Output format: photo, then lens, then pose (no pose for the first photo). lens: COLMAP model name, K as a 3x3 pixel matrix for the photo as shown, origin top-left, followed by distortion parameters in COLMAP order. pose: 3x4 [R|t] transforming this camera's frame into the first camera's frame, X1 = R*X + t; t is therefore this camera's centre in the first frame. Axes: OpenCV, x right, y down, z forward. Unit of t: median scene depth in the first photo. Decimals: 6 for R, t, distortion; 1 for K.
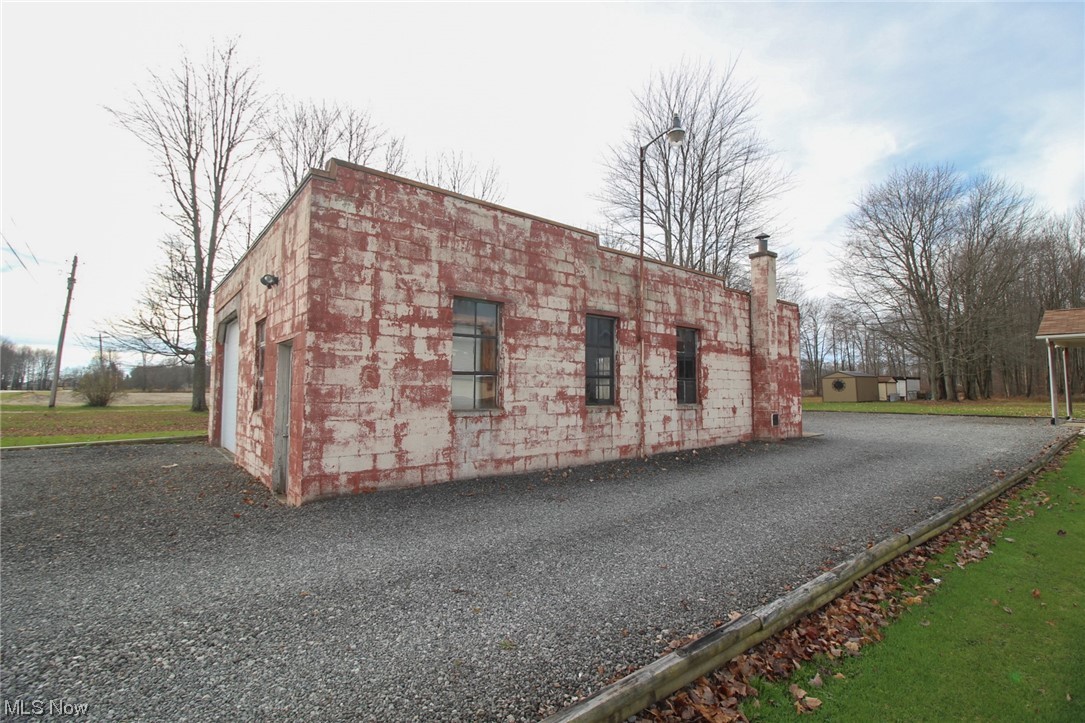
lens RADIAL K [[515.1, 0, 549.2], [0, 515.1, 354.8], [0, 0, 1]] dist [-0.009255, -0.002297]
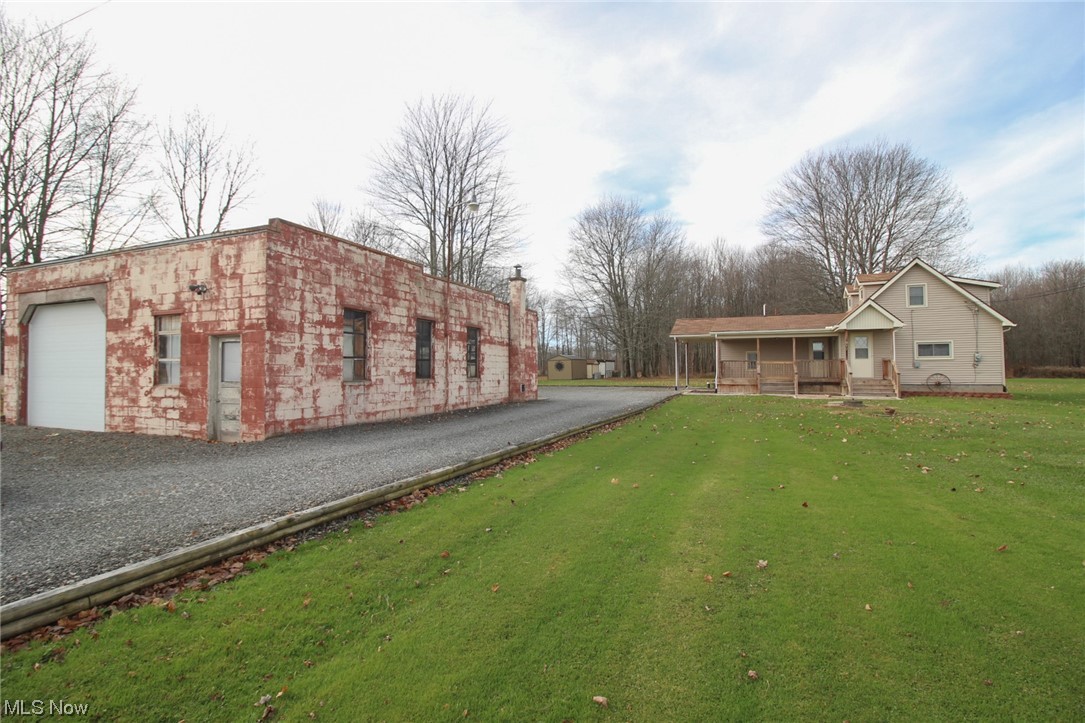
lens RADIAL K [[515.1, 0, 542.6], [0, 515.1, 363.0], [0, 0, 1]] dist [-0.009255, -0.002297]
pose [[0.887006, 0.002982, 0.461749, -0.270064], [-0.027291, 0.998570, 0.045977, -0.025625], [-0.460951, -0.053383, 0.885818, -0.477005]]
